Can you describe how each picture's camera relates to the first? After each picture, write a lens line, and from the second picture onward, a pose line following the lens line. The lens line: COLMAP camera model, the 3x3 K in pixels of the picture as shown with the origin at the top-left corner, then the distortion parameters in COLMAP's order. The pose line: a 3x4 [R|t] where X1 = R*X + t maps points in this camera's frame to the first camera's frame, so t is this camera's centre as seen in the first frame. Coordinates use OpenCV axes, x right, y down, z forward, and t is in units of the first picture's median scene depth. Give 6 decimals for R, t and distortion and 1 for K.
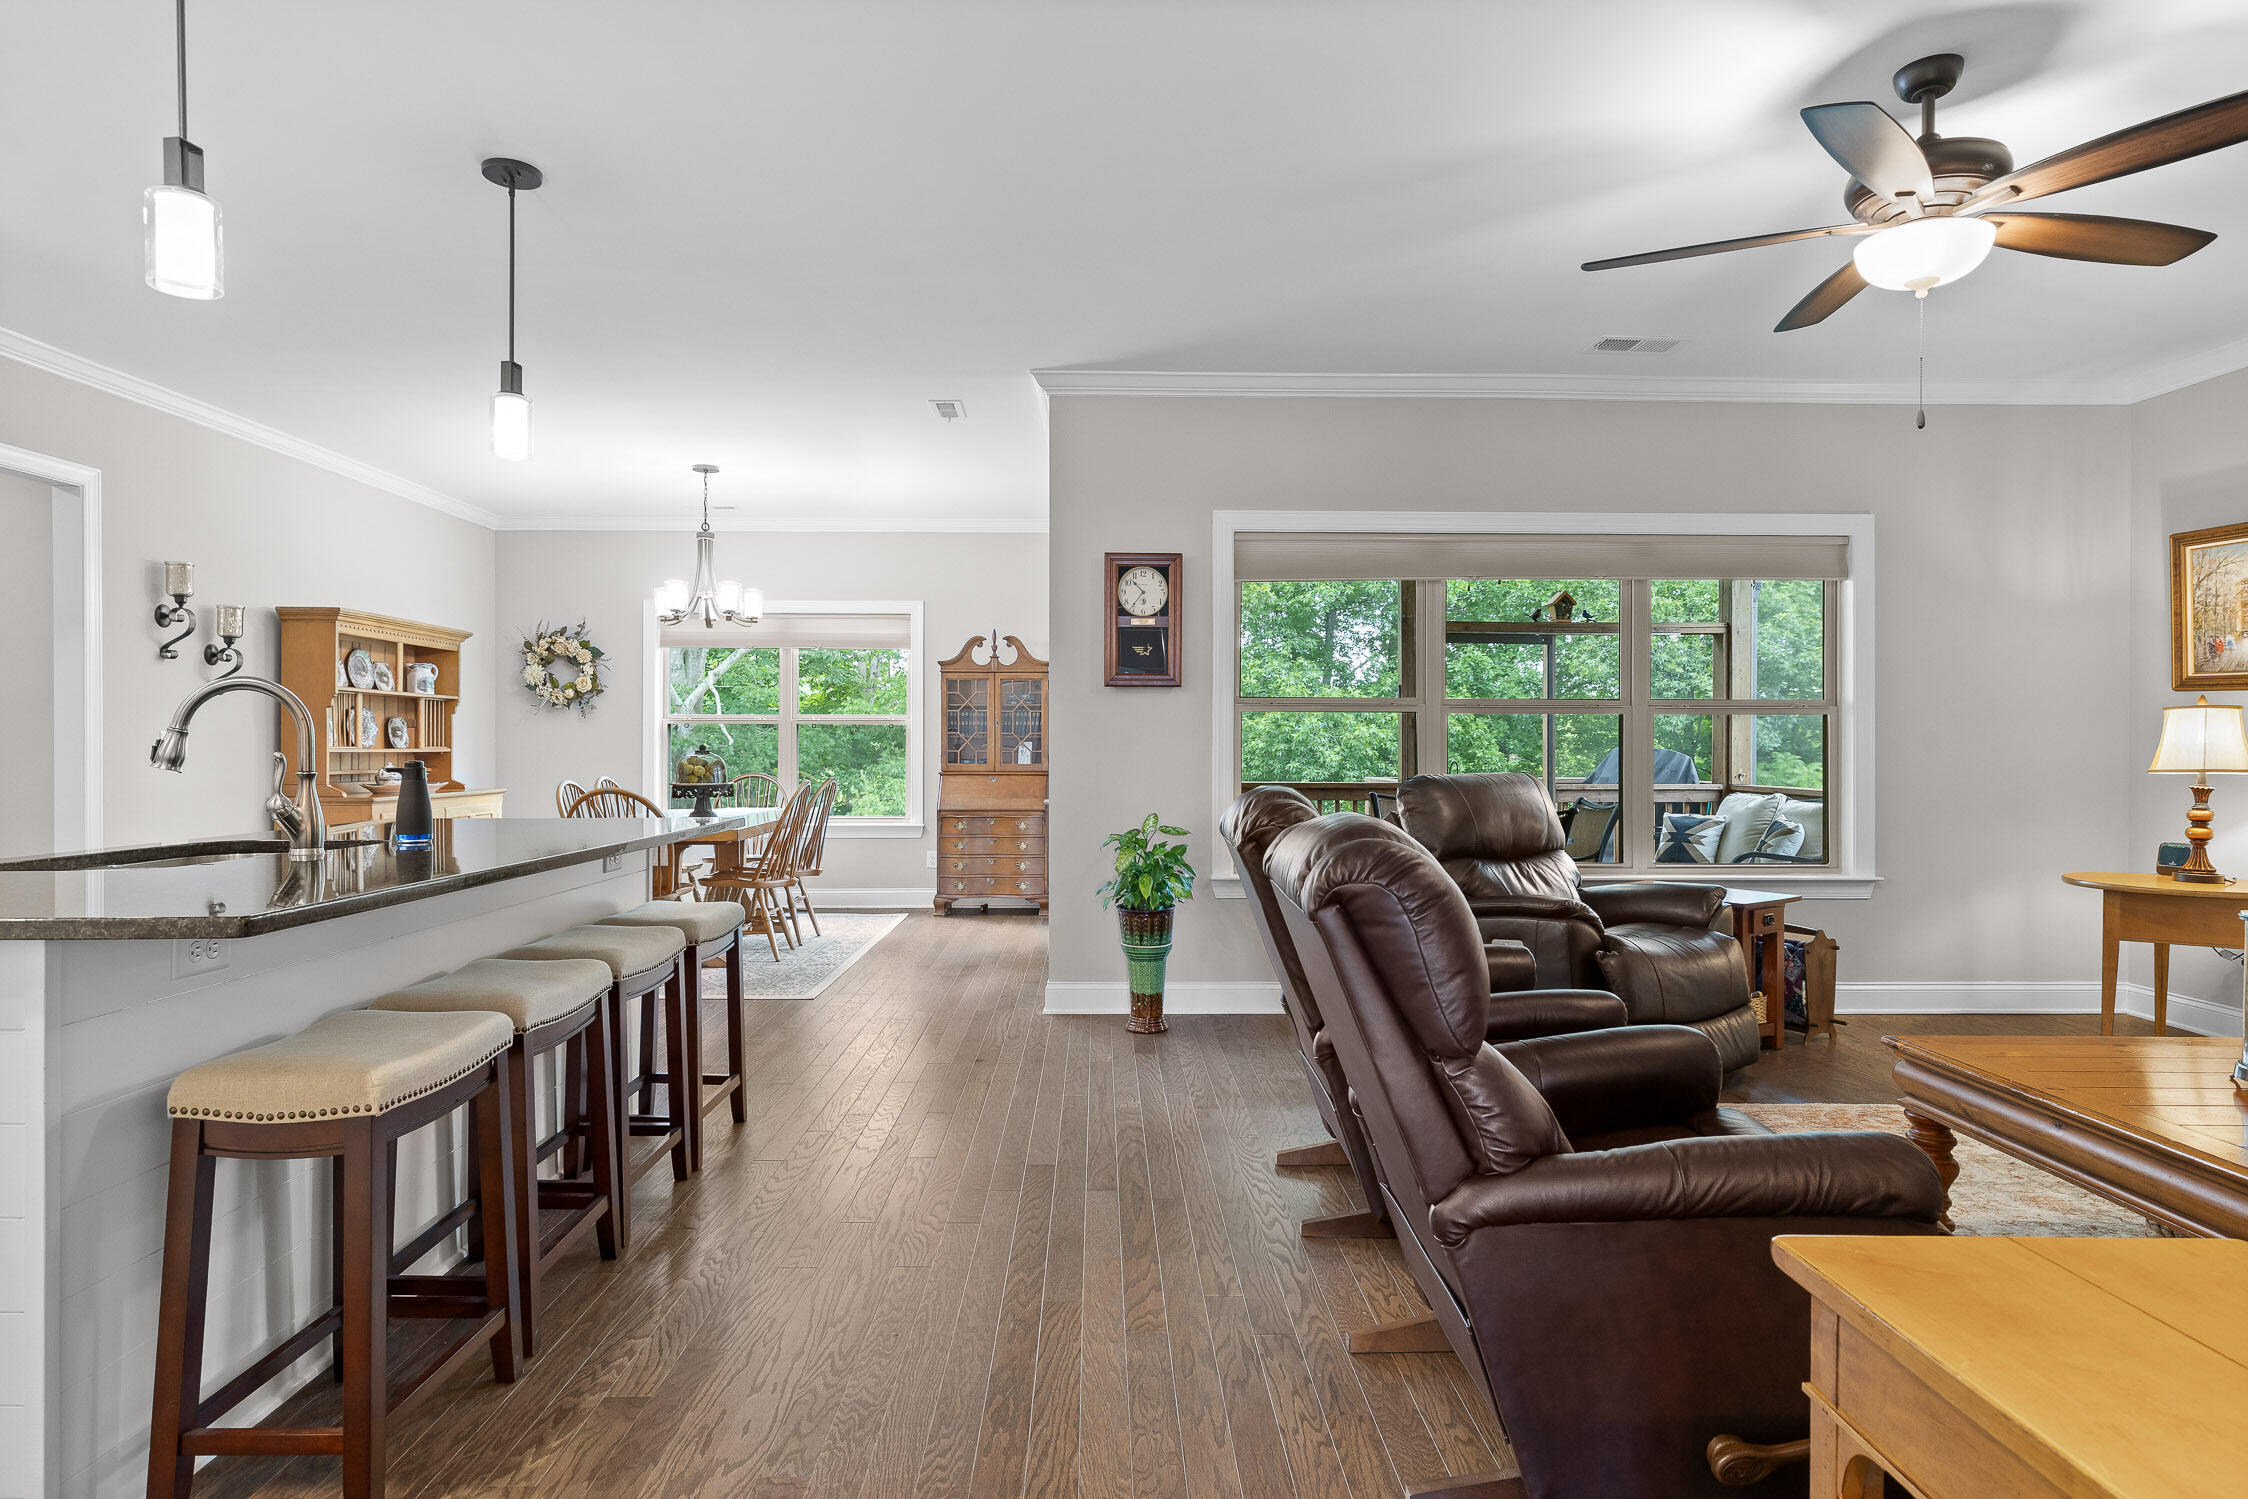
lens RADIAL K [[1212.7, 0, 1124.0], [0, 1212.7, 749.5], [0, 0, 1]] dist [-0.000941, -0.000650]
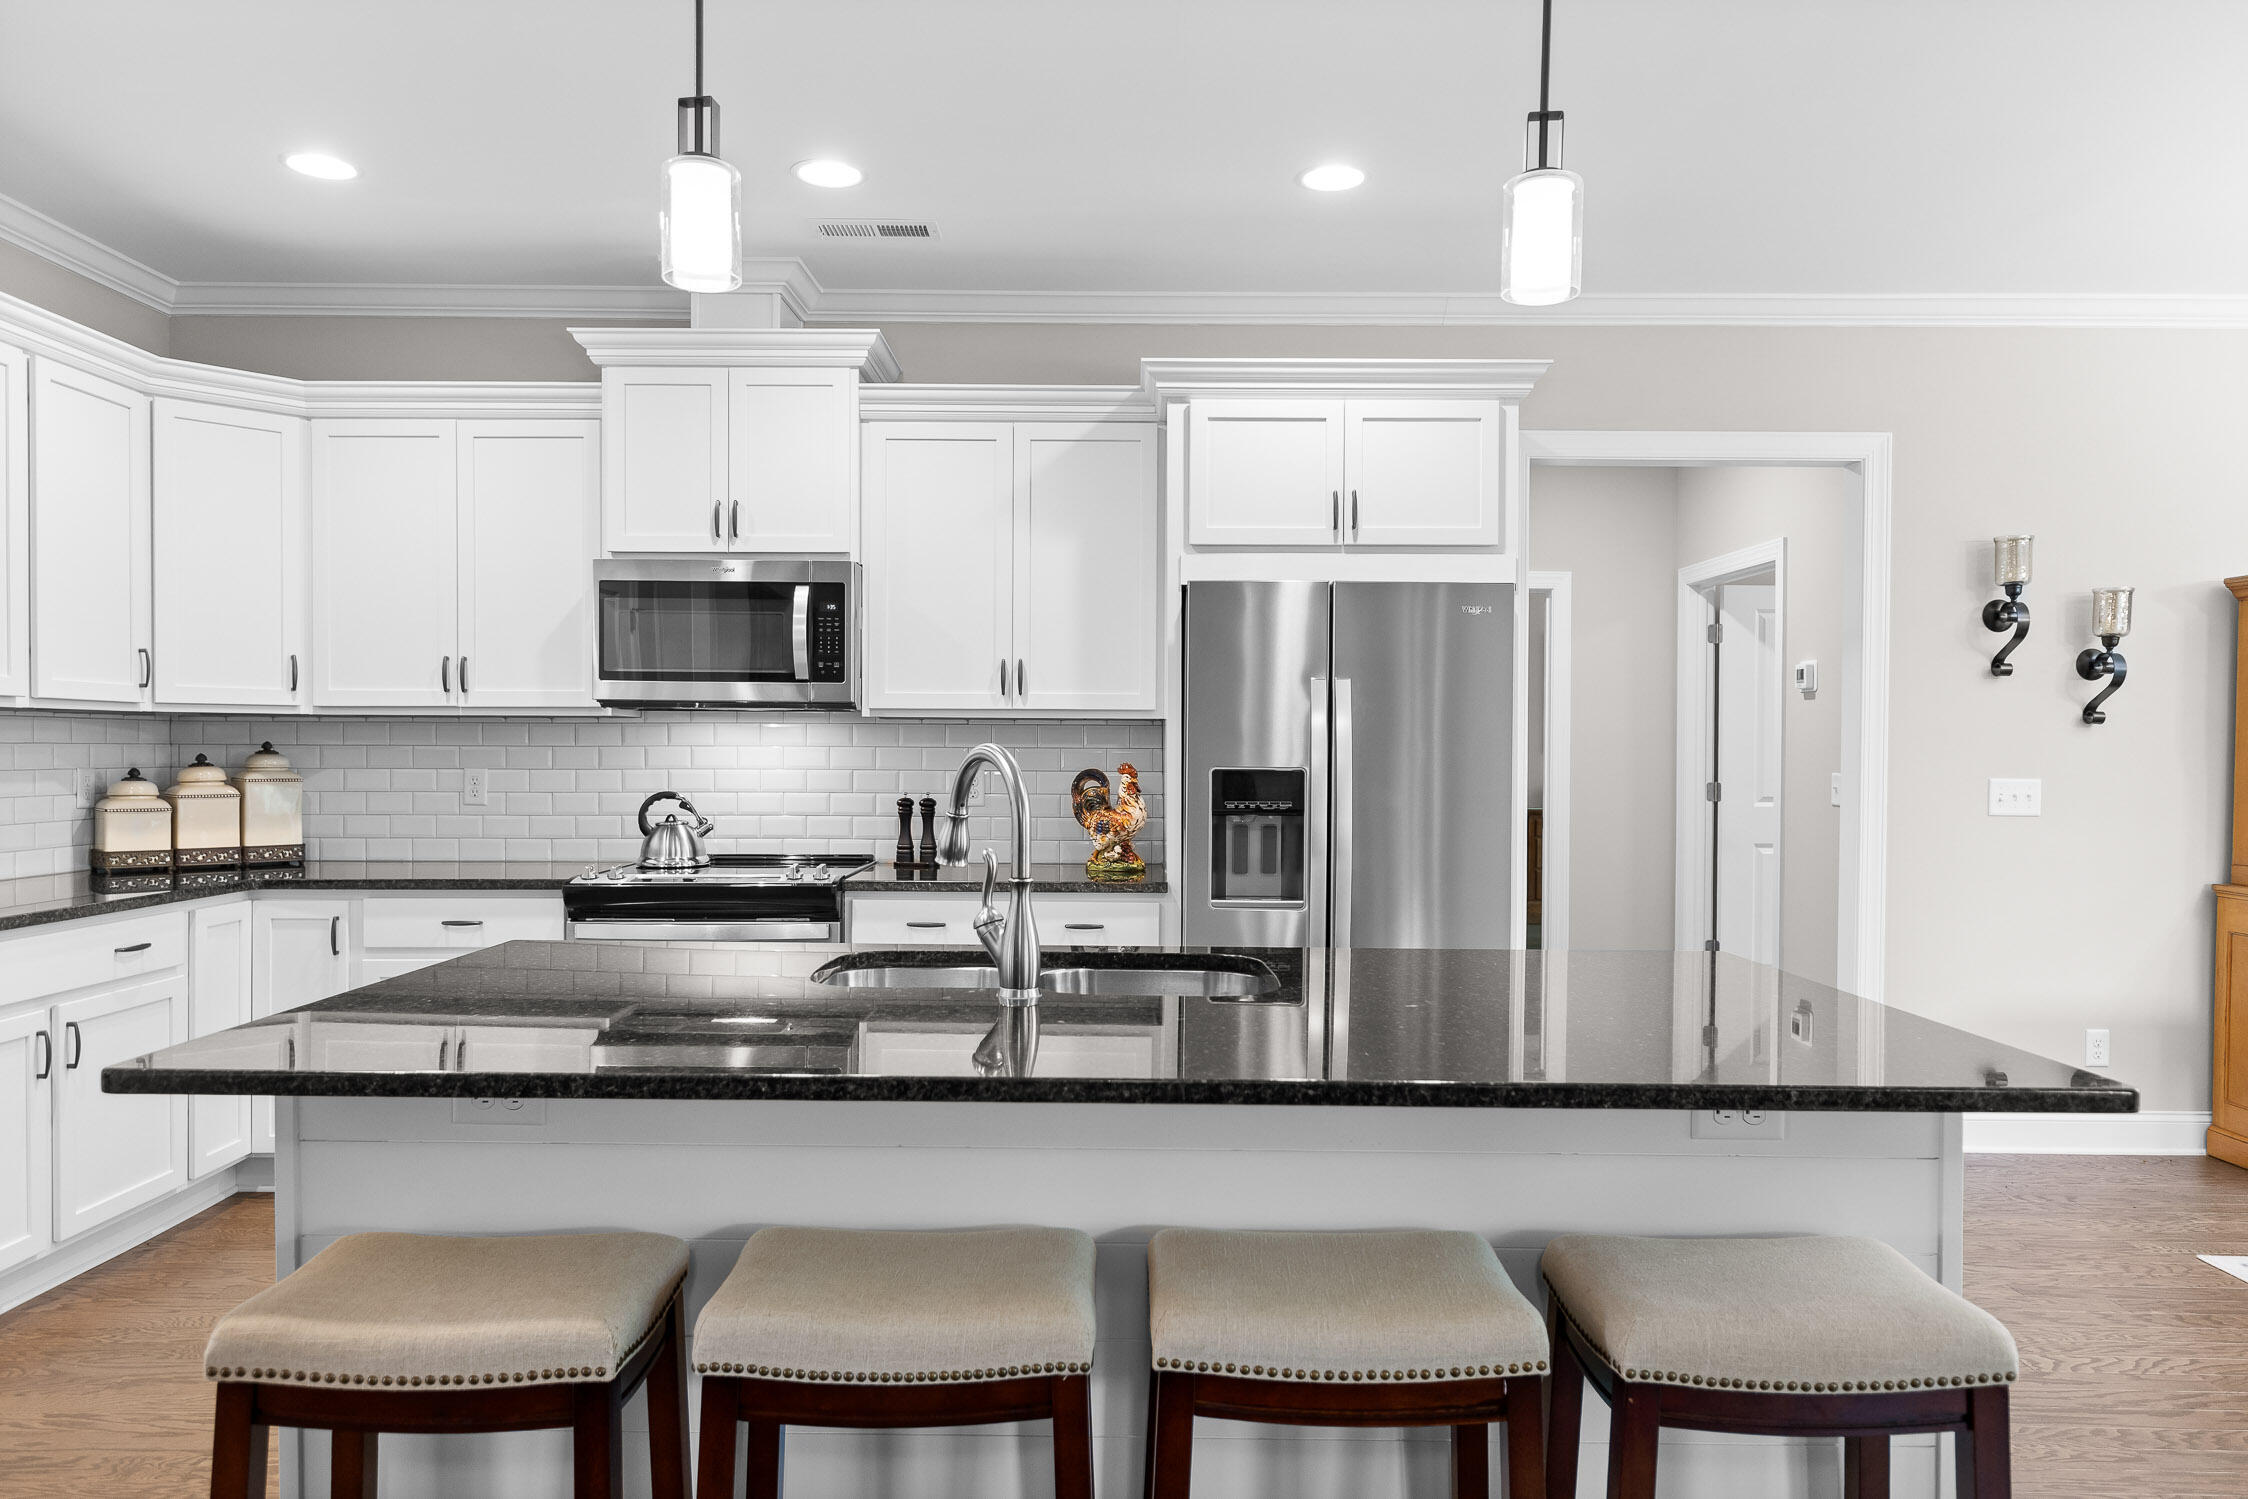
lens RADIAL K [[1474.0, 0, 1121.4], [0, 1474.0, 766.6], [0, 0, 1]] dist [0.006135, -0.002046]
pose [[-0.019210, 0.013325, -0.999727, 0.072488], [-0.012889, 0.999825, 0.013574, -0.023684], [0.999732, 0.013146, -0.019035, 0.439126]]
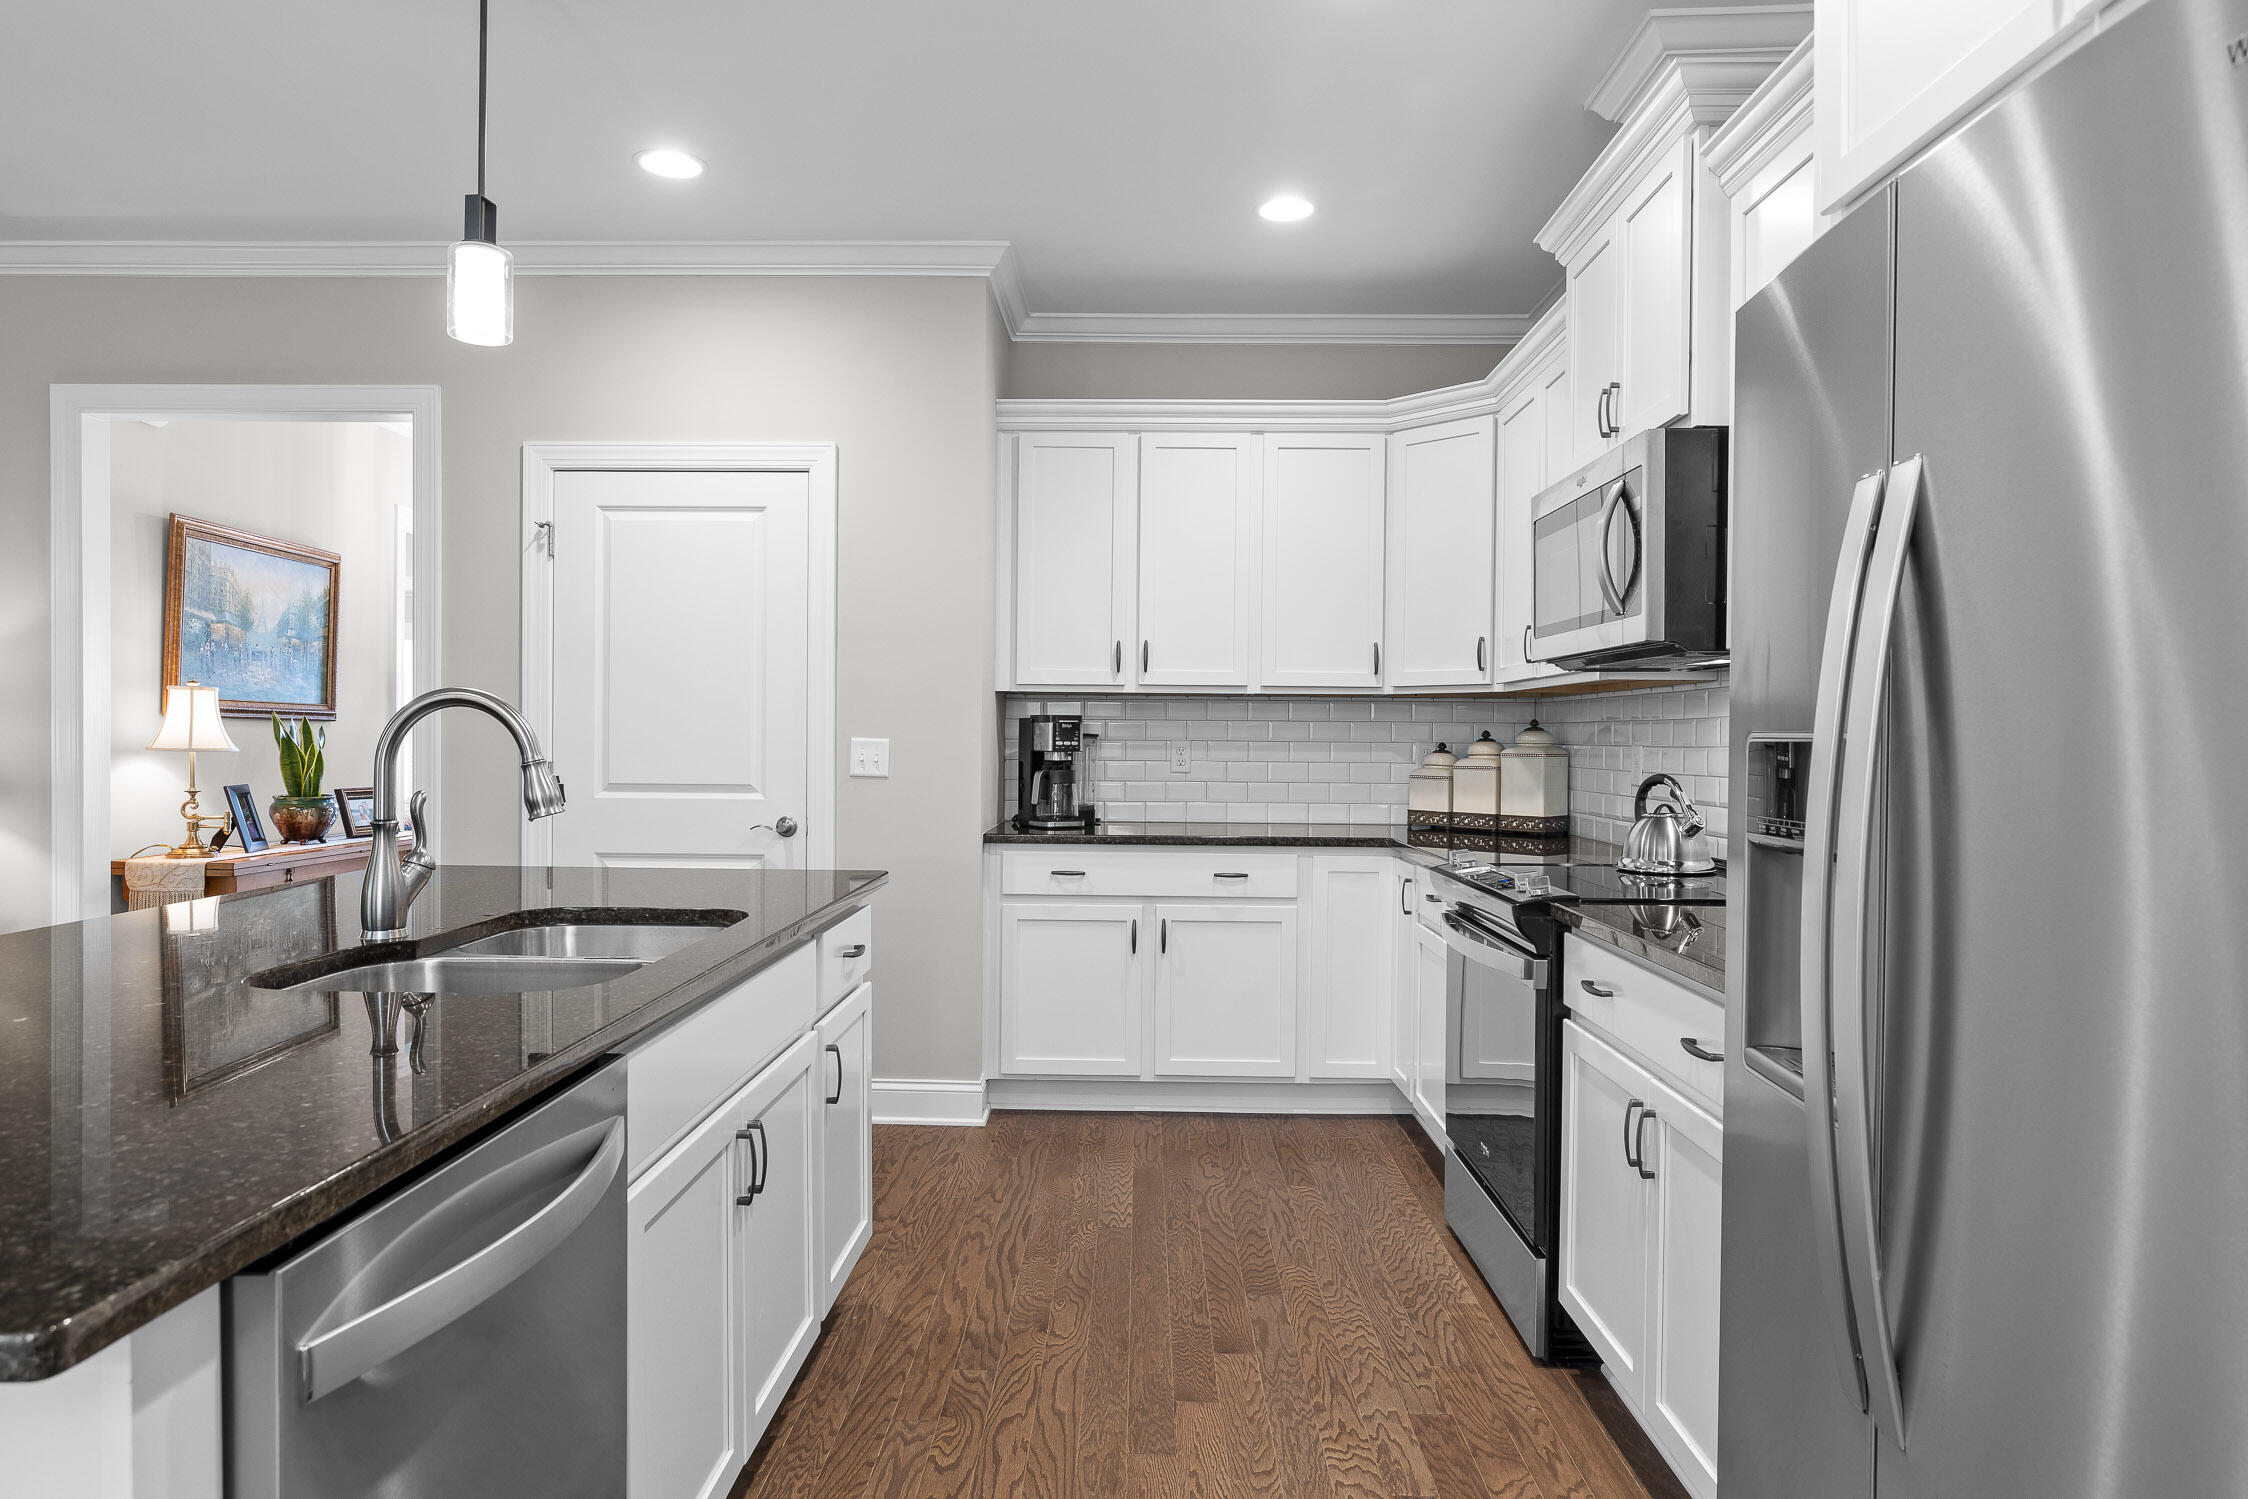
lens RADIAL K [[1313.3, 0, 1111.2], [0, 1313.3, 750.0], [0, 0, 1]] dist [-0.001692, -0.000397]
pose [[-0.998737, -0.008672, 0.049492, -0.472032], [-0.007793, 0.999809, 0.017933, -0.014961], [-0.049638, 0.017525, -0.998614, 0.711449]]
